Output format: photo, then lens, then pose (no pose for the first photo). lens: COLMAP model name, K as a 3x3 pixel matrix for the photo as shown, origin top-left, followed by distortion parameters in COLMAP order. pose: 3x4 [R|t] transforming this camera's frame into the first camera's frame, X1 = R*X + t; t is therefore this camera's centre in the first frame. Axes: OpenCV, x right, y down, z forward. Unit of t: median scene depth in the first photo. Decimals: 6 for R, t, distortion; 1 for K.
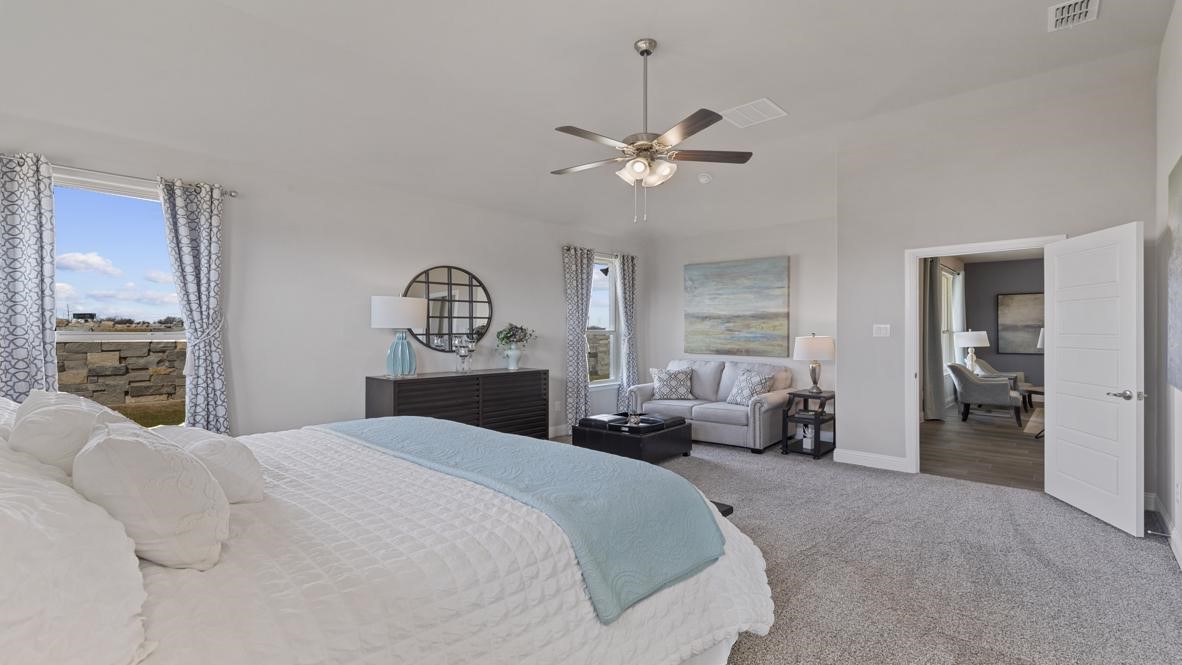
lens RADIAL K [[532.1, 0, 588.9], [0, 532.1, 333.7], [0, 0, 1]] dist [0.006214, -0.000672]
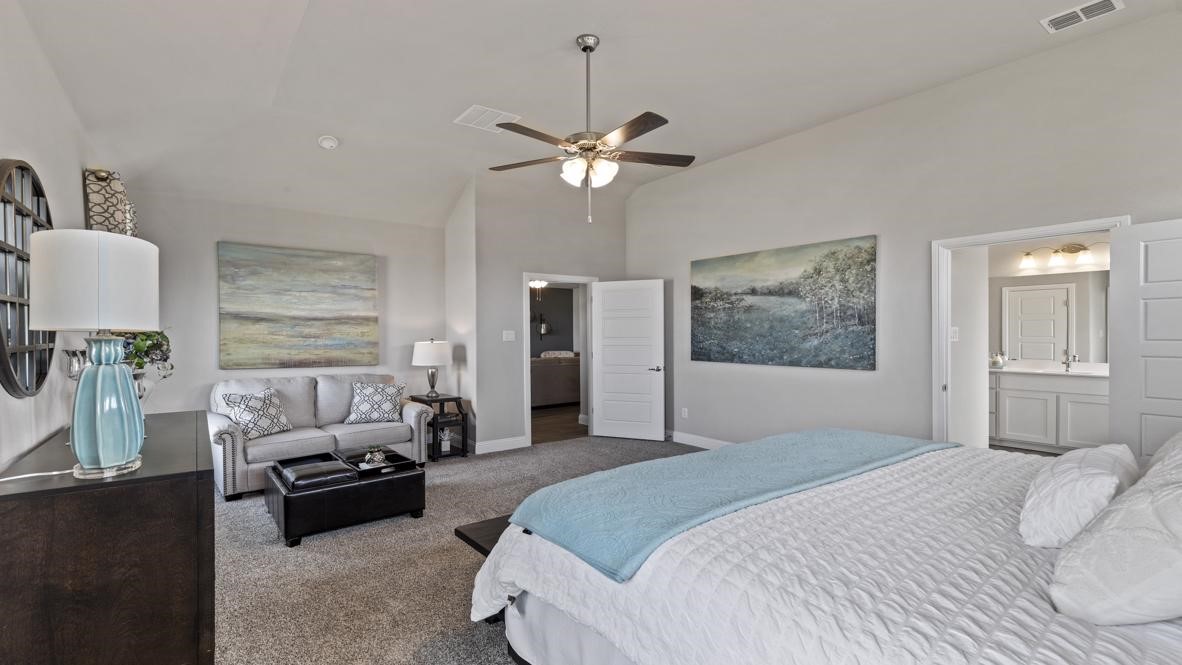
lens RADIAL K [[532.1, 0, 596.9], [0, 532.1, 333.9], [0, 0, 1]] dist [0.006214, -0.000672]
pose [[0.176883, 0.000507, 0.984232, -0.474608], [0.009087, 0.999956, -0.002149, -0.004735], [-0.984190, 0.009324, 0.176871, 0.459801]]
